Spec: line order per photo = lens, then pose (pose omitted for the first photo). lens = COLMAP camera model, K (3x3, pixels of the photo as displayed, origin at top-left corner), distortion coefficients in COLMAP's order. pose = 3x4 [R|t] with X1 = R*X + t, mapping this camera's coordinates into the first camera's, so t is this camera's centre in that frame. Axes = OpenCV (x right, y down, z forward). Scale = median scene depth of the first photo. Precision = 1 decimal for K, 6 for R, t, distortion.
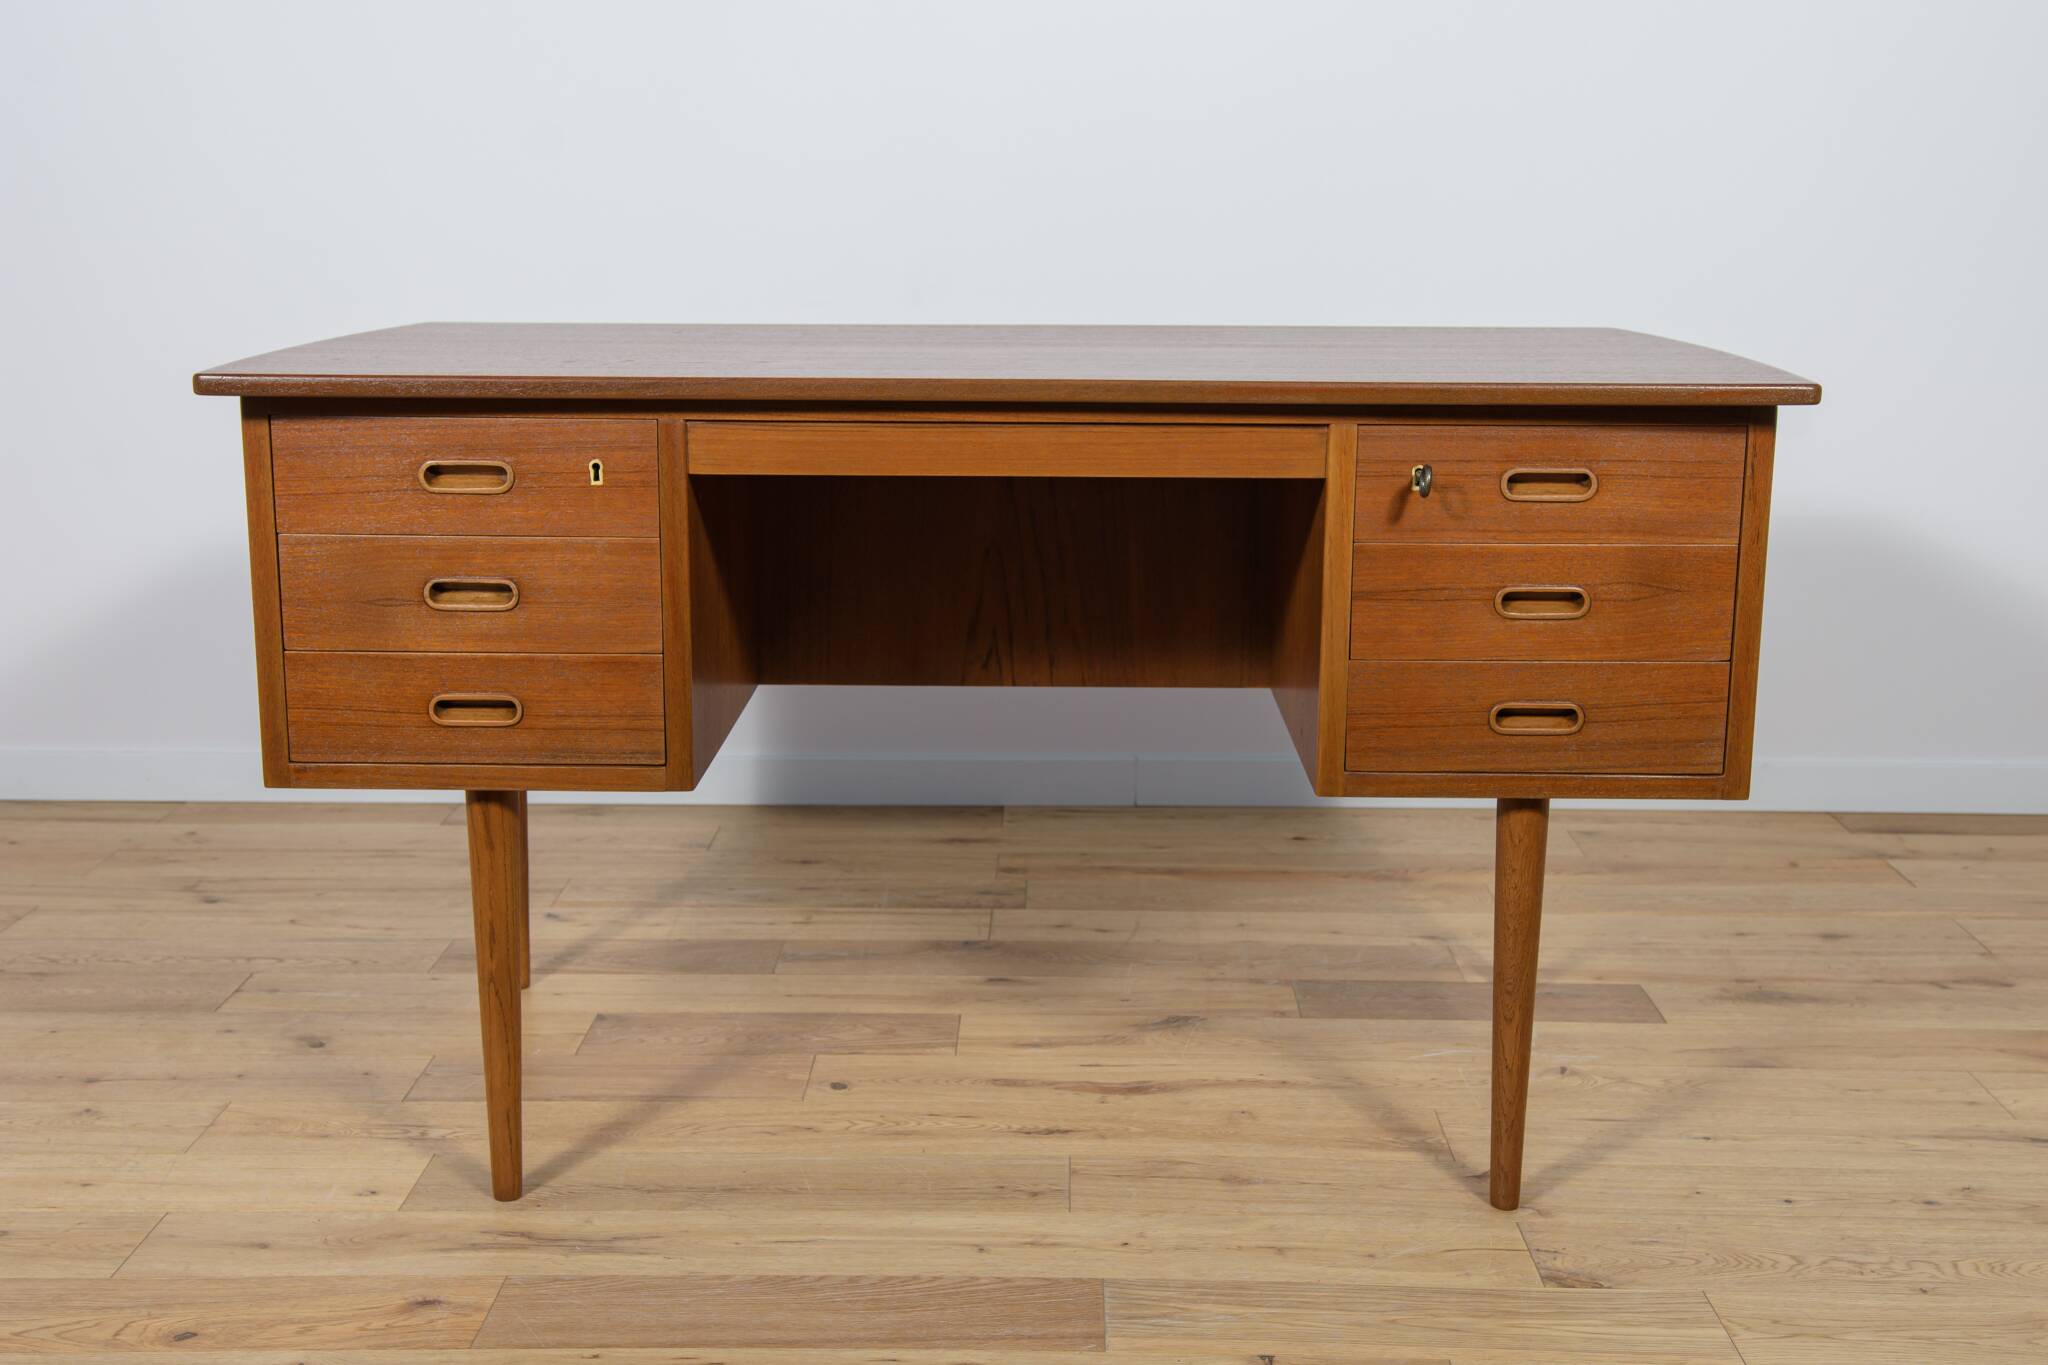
lens RADIAL K [[2415.7, 0, 1025.0], [0, 2415.7, 682.7], [0, 0, 1]] dist [0.035642, 0.078412]
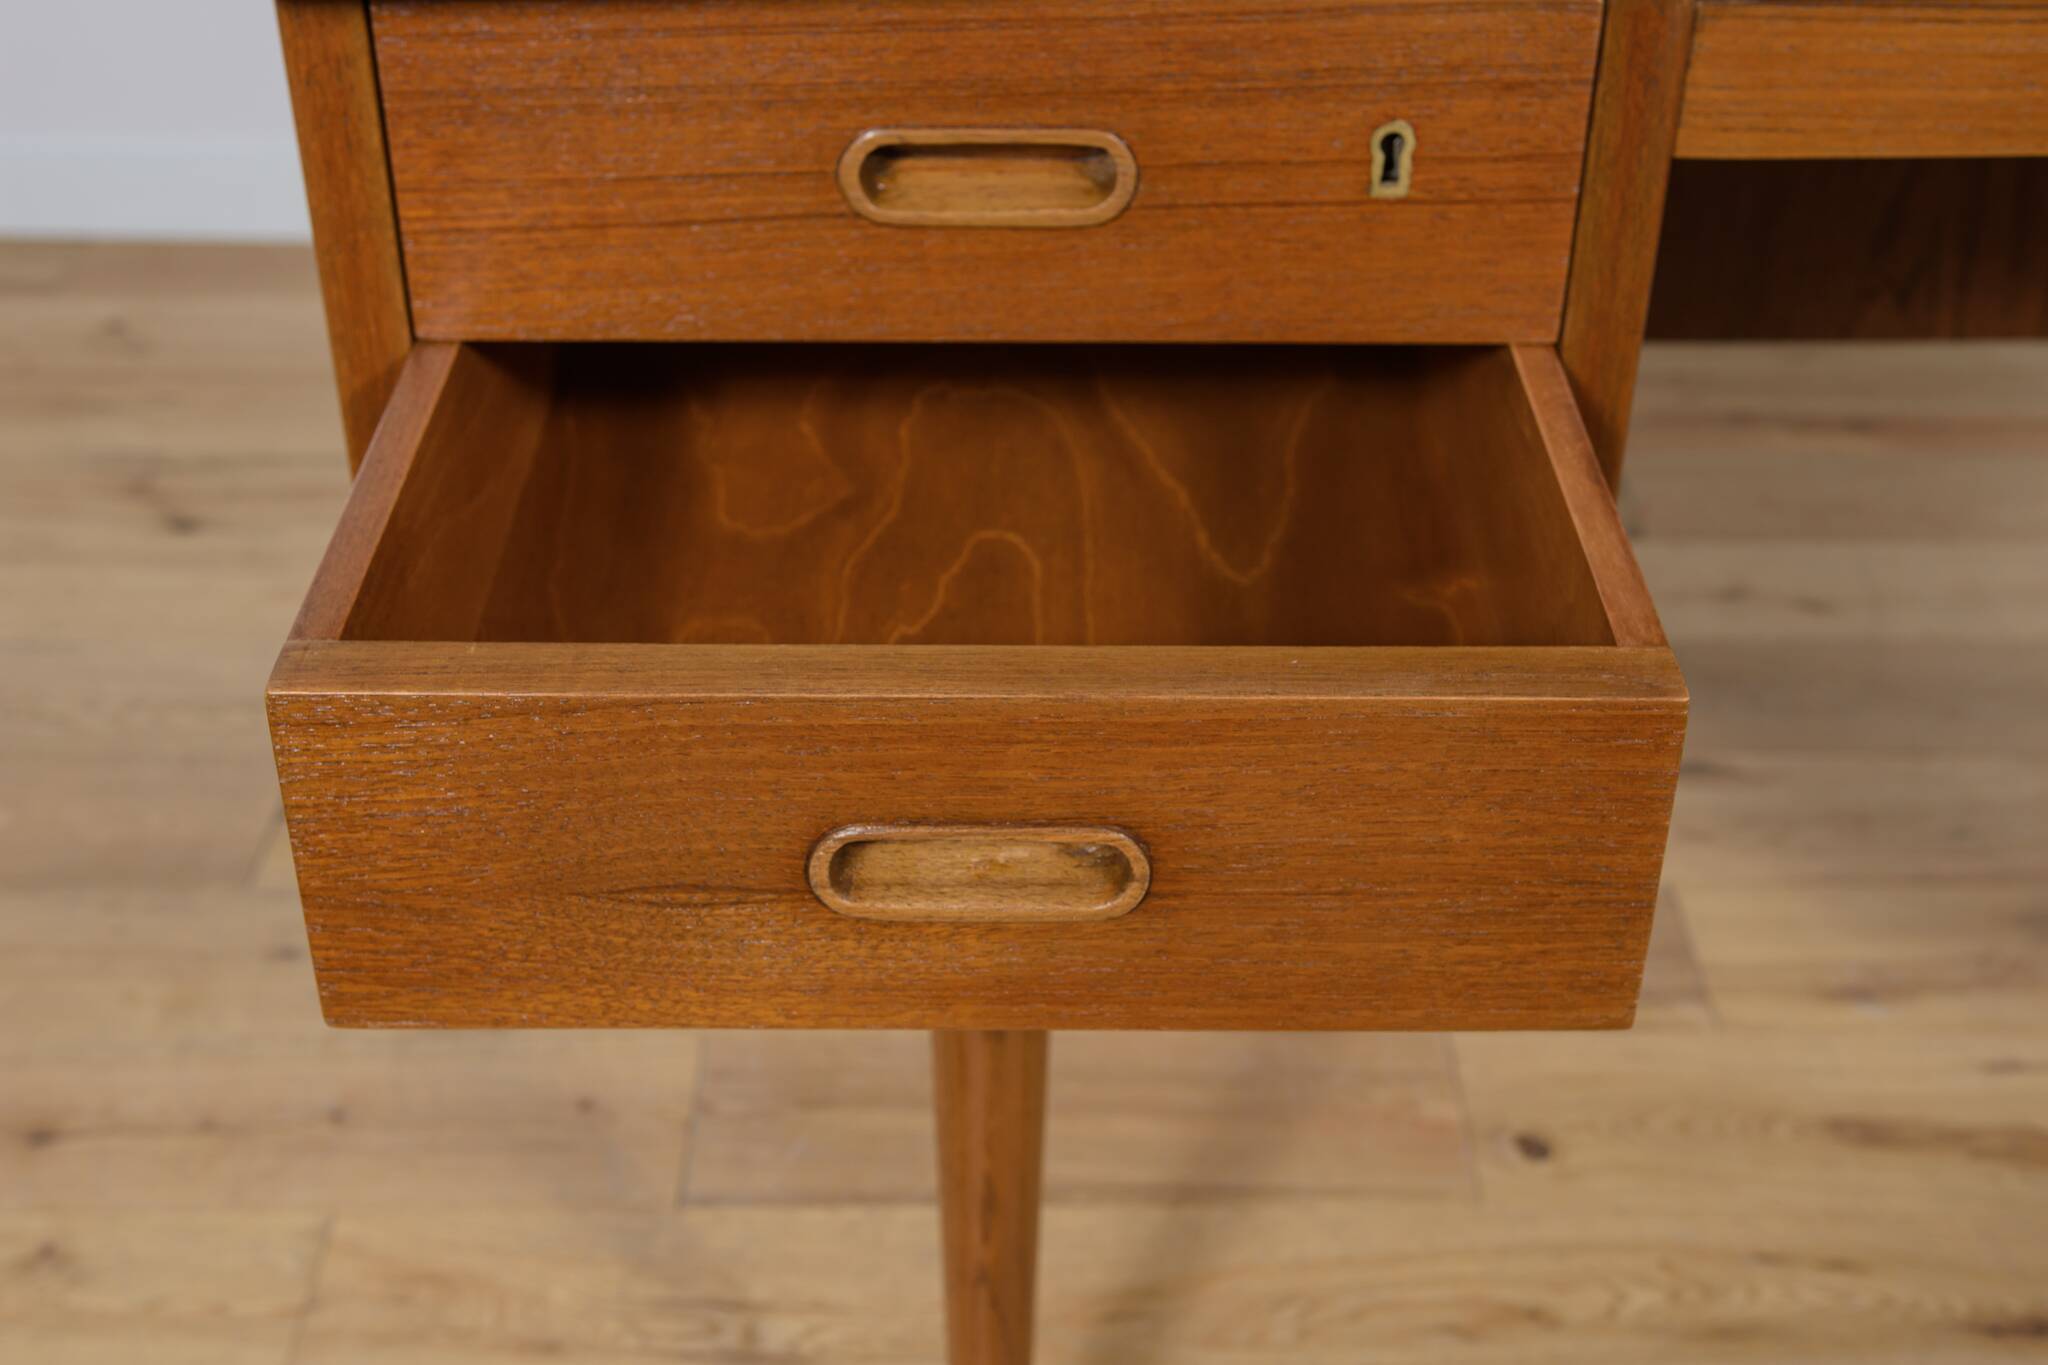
lens RADIAL K [[2580.0, 0, 1022.4], [0, 2580.0, 681.7], [0, 0, 1]] dist [0.048782, 0.099736]
pose [[0.999820, -0.009508, 0.016397, -0.210629], [0.002712, 0.927945, 0.372707, -0.136804], [-0.018759, -0.372596, 0.927804, 0.593180]]
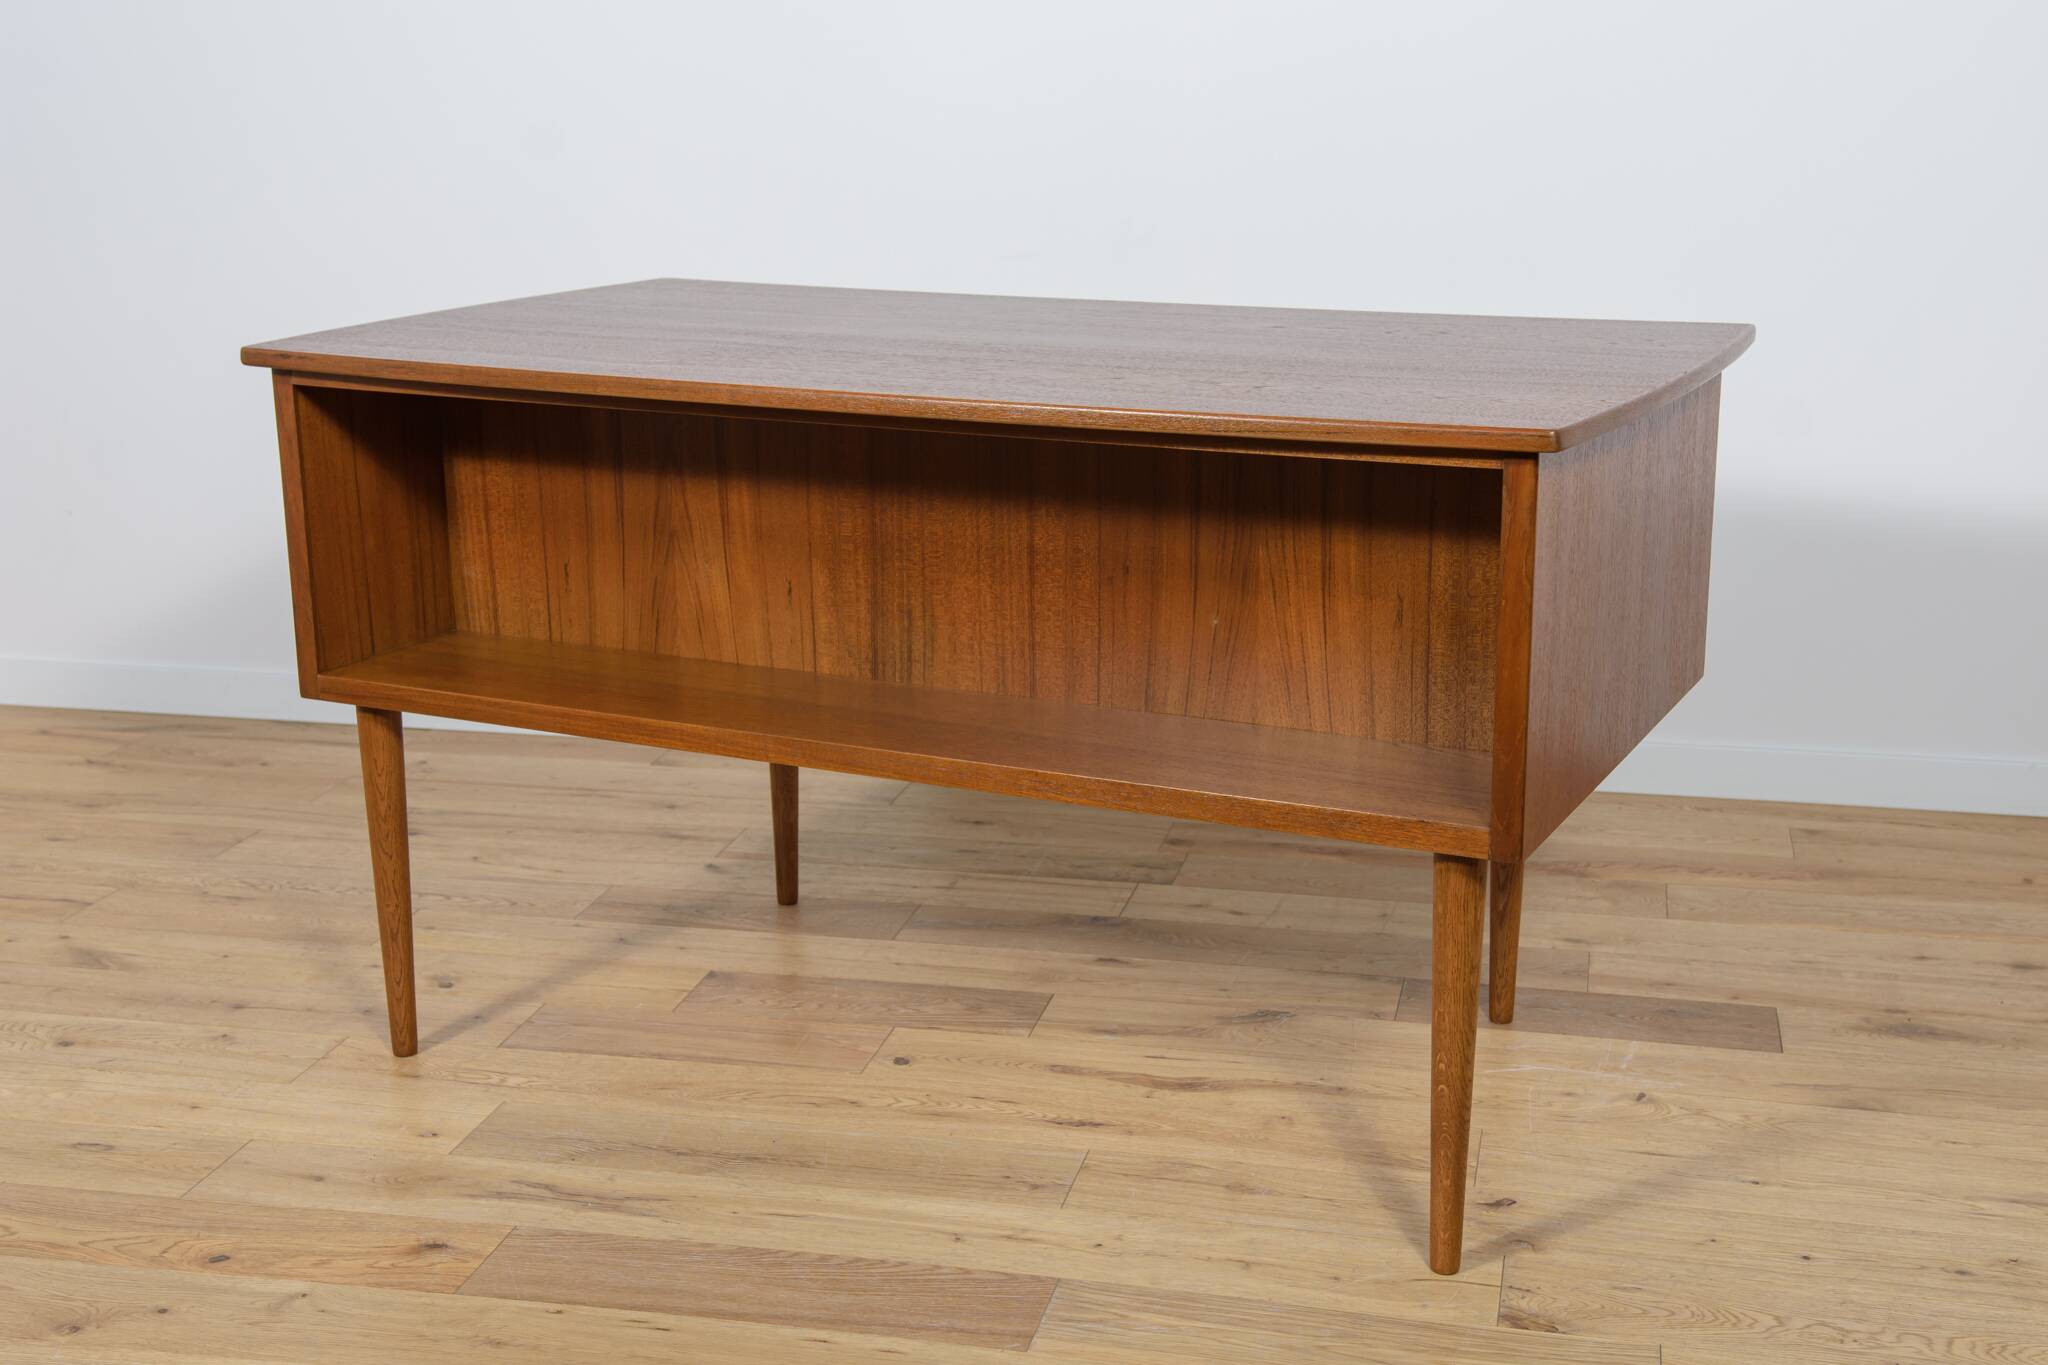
lens RADIAL K [[2580.0, 0, 1022.4], [0, 2580.0, 681.7], [0, 0, 1]] dist [0.048782, 0.099736]
pose [[0.977857, 0.040207, -0.205375, 0.210760], [-0.030865, 0.998346, 0.048495, -0.053198], [0.206985, -0.041083, 0.977481, -0.057098]]
